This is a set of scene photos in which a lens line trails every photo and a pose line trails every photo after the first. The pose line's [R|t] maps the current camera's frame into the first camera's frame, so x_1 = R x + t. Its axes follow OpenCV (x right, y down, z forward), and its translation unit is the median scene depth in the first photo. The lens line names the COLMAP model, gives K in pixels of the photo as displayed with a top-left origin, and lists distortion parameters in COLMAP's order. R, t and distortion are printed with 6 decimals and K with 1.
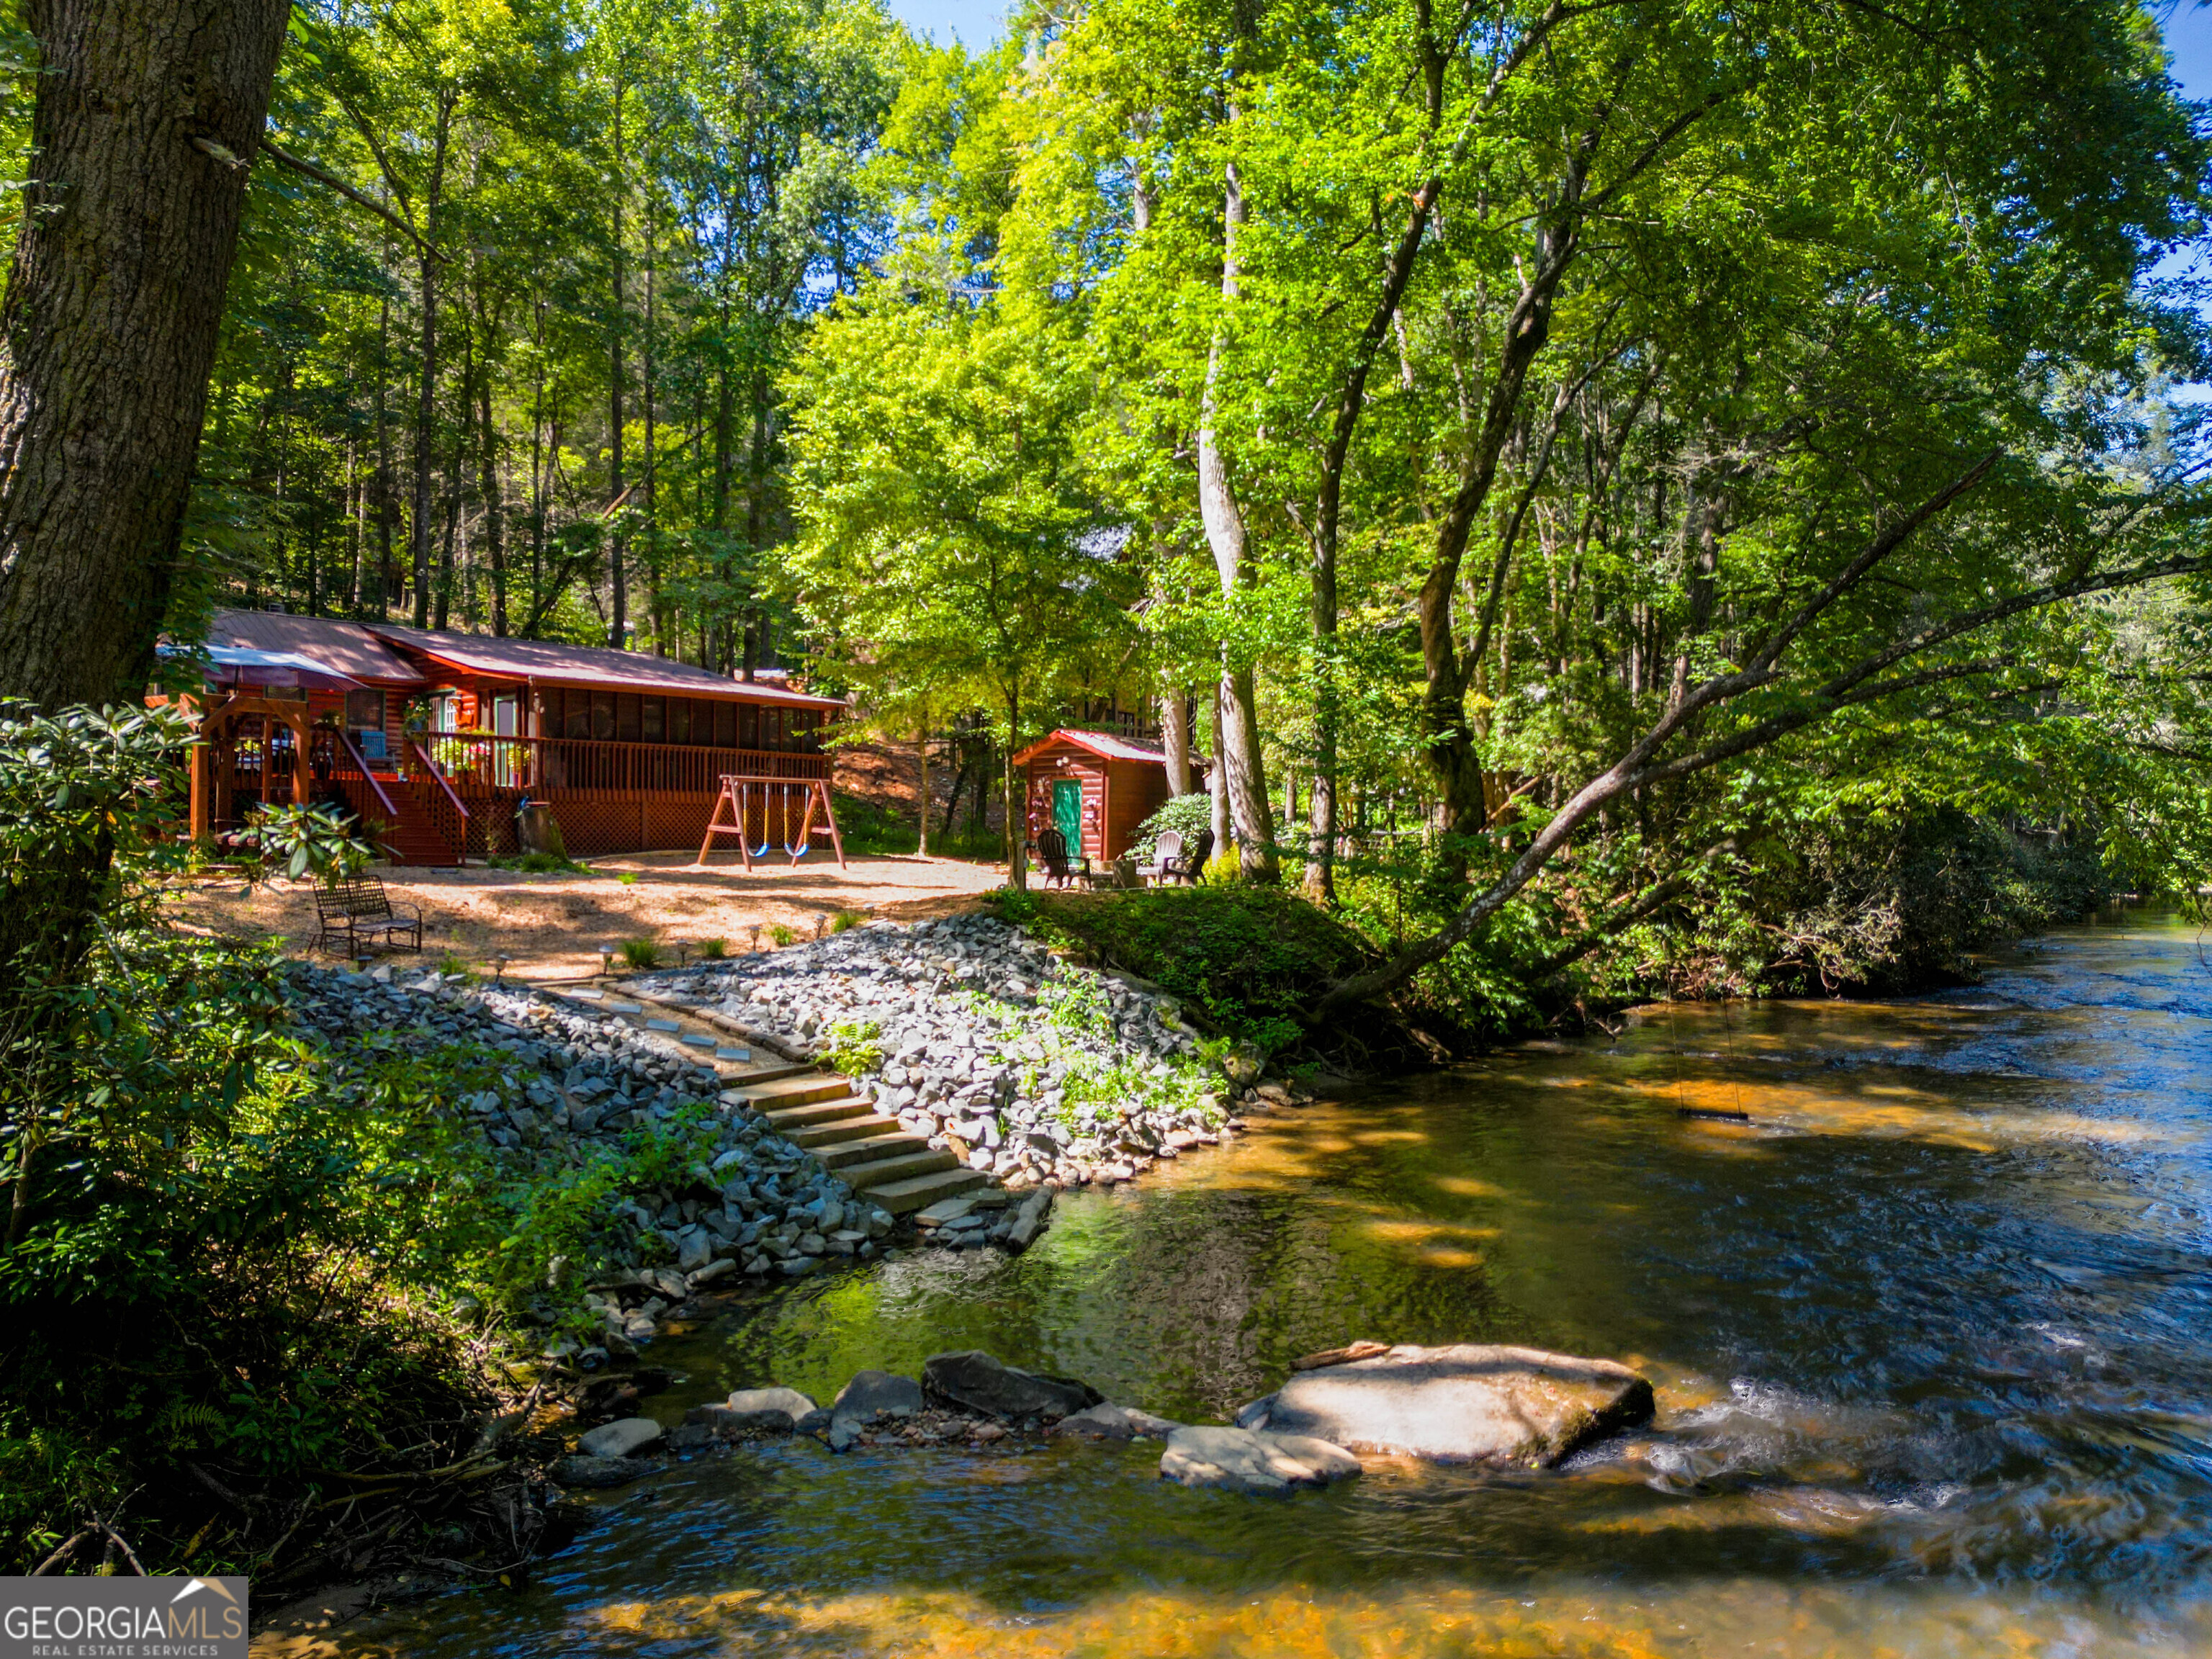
lens RADIAL K [[1534.8, 0, 1106.0], [0, 1534.8, 829.5], [0, 0, 1]] dist [0.069899, -0.098978]
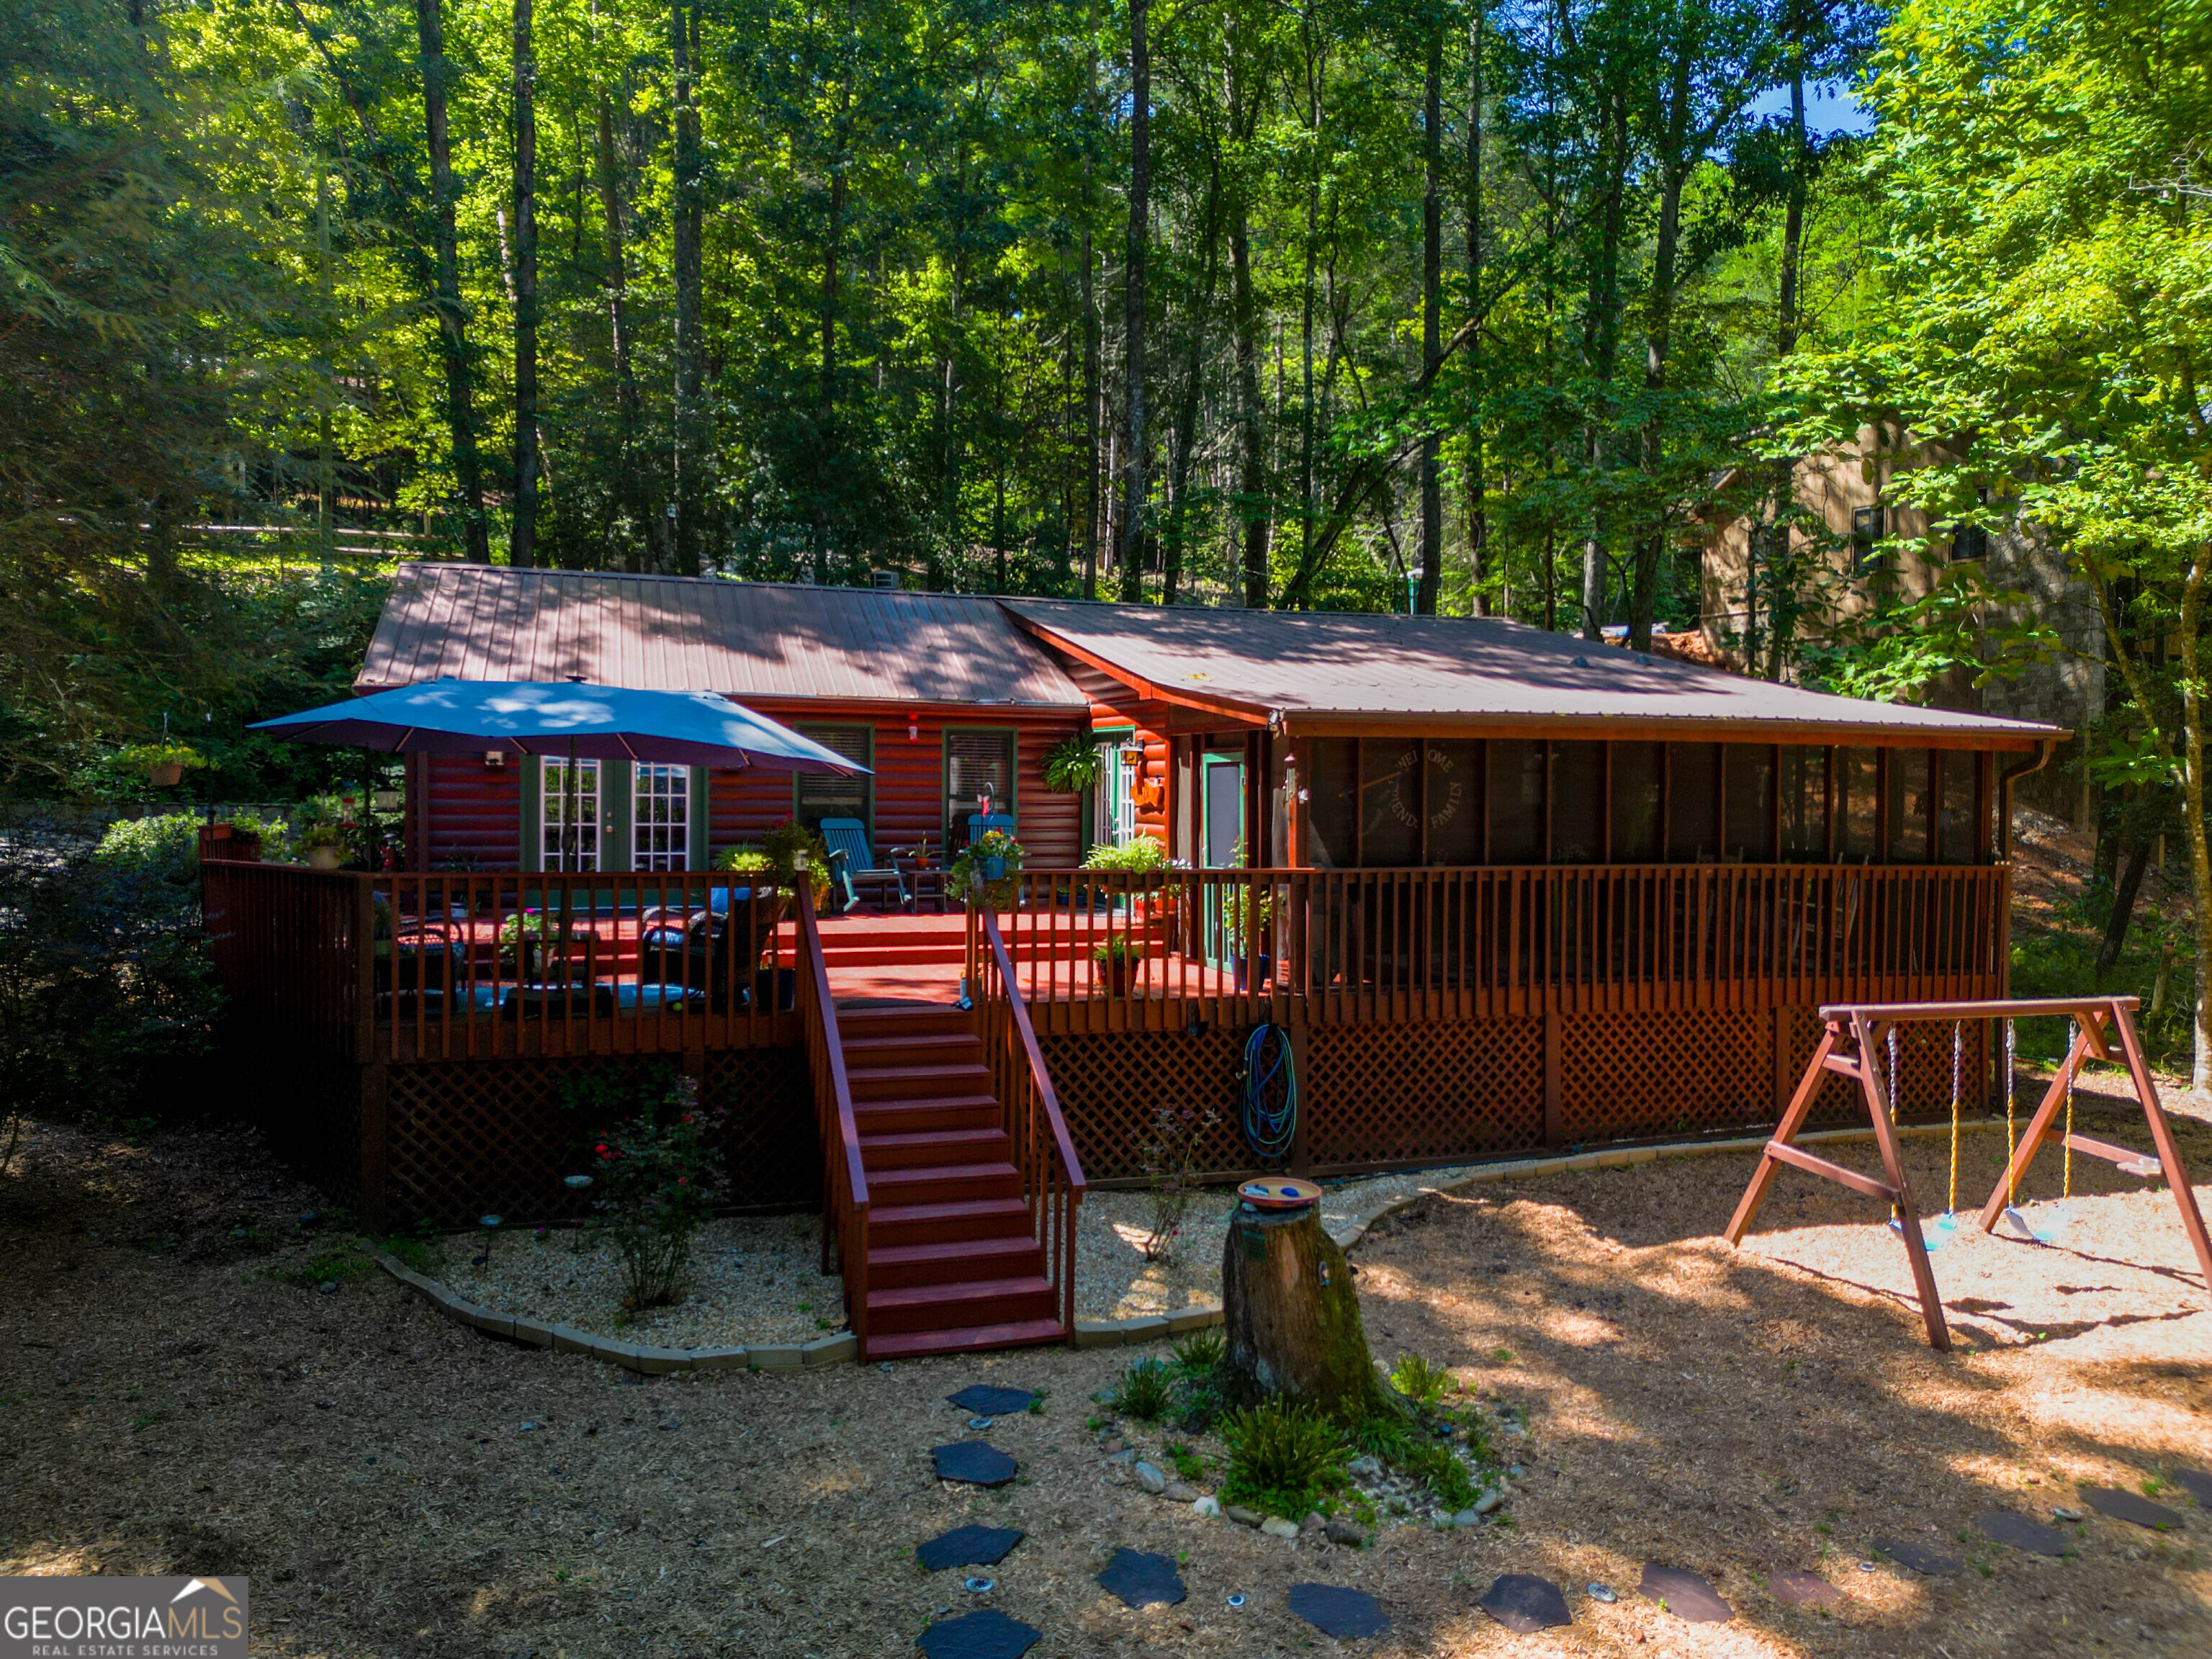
lens RADIAL K [[1534.8, 0, 1106.0], [0, 1534.8, 829.5], [0, 0, 1]] dist [0.069899, -0.098978]
pose [[0.884830, 0.013102, -0.465729, -0.232060], [0.001116, 0.999542, 0.030240, -0.080106], [0.465912, -0.027277, 0.884411, 0.643644]]
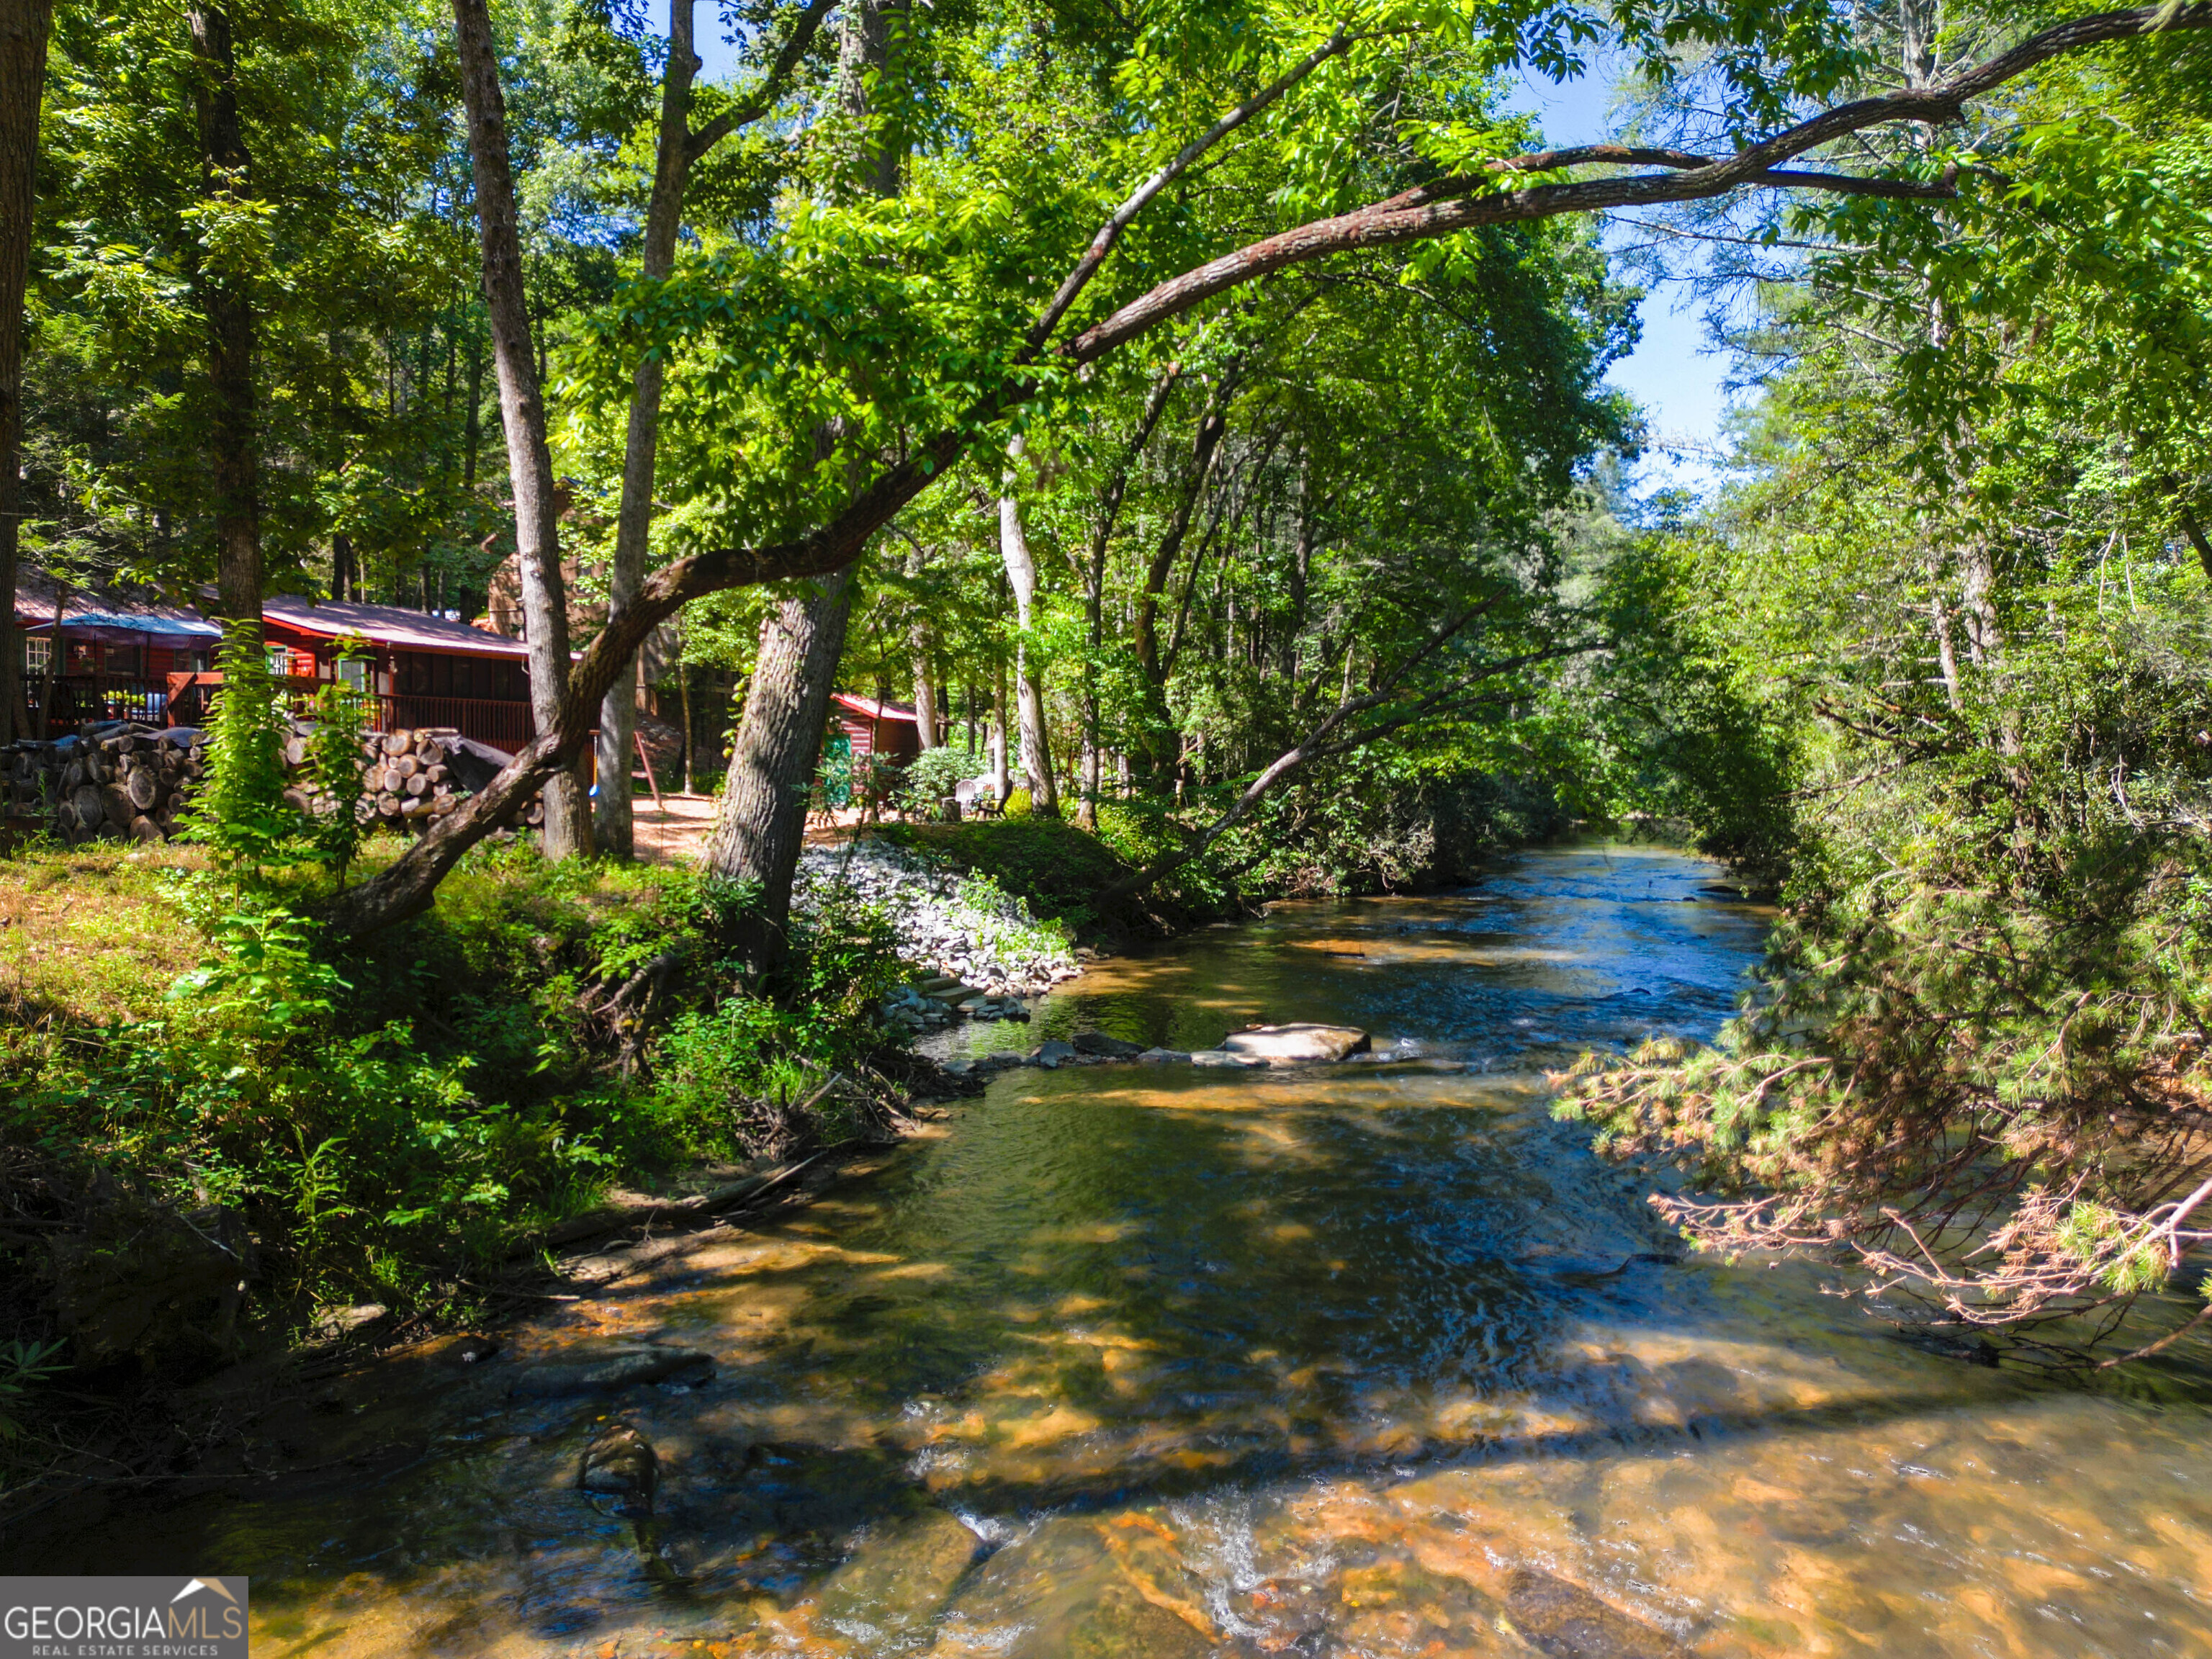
lens RADIAL K [[1534.8, 0, 1106.0], [0, 1534.8, 829.5], [0, 0, 1]] dist [0.069899, -0.098978]
pose [[0.961243, -0.006625, 0.275623, -0.171434], [-0.005871, 0.998993, 0.044489, -0.012385], [-0.275640, -0.044383, 0.960236, -0.280747]]
